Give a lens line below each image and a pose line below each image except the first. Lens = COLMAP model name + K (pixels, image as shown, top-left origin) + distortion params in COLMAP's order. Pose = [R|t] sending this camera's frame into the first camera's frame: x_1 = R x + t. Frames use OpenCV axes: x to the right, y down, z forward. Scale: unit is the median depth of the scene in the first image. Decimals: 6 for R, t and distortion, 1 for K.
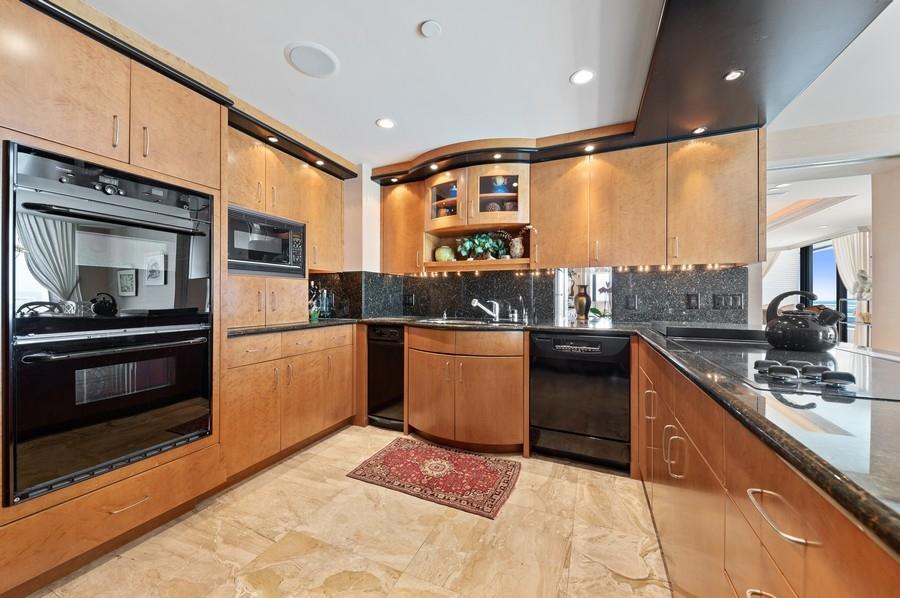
lens RADIAL K [[332.0, 0, 450.7], [0, 332.0, 296.7], [0, 0, 1]] dist [0.007289, -0.000308]
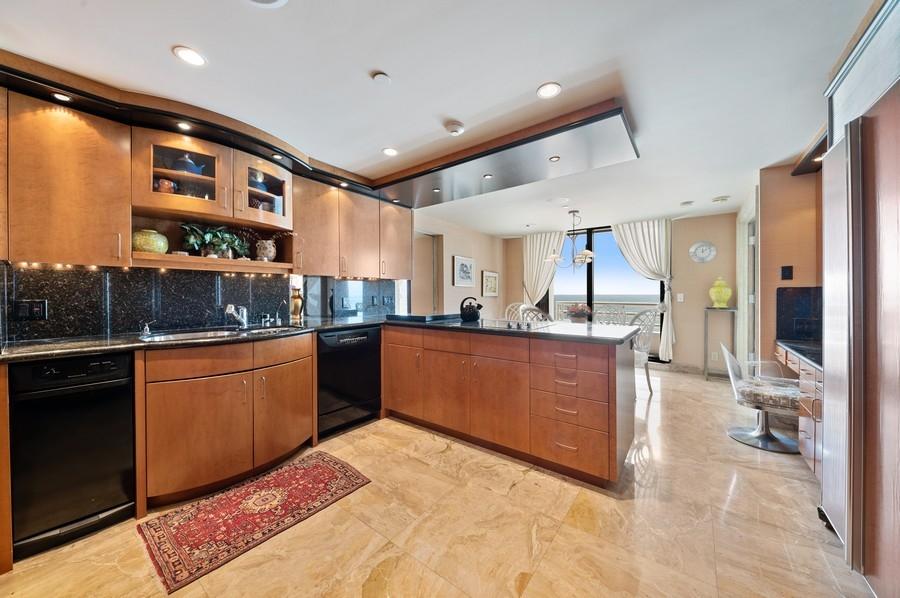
lens RADIAL K [[315.1, 0, 451.7], [0, 315.1, 295.7], [0, 0, 1]] dist [0.012373, -0.006952]
pose [[0.242609, -0.010630, 0.970066, -0.633108], [0.003904, 0.999943, 0.009981, -0.024342], [-0.970116, 0.001366, 0.242636, 0.283102]]
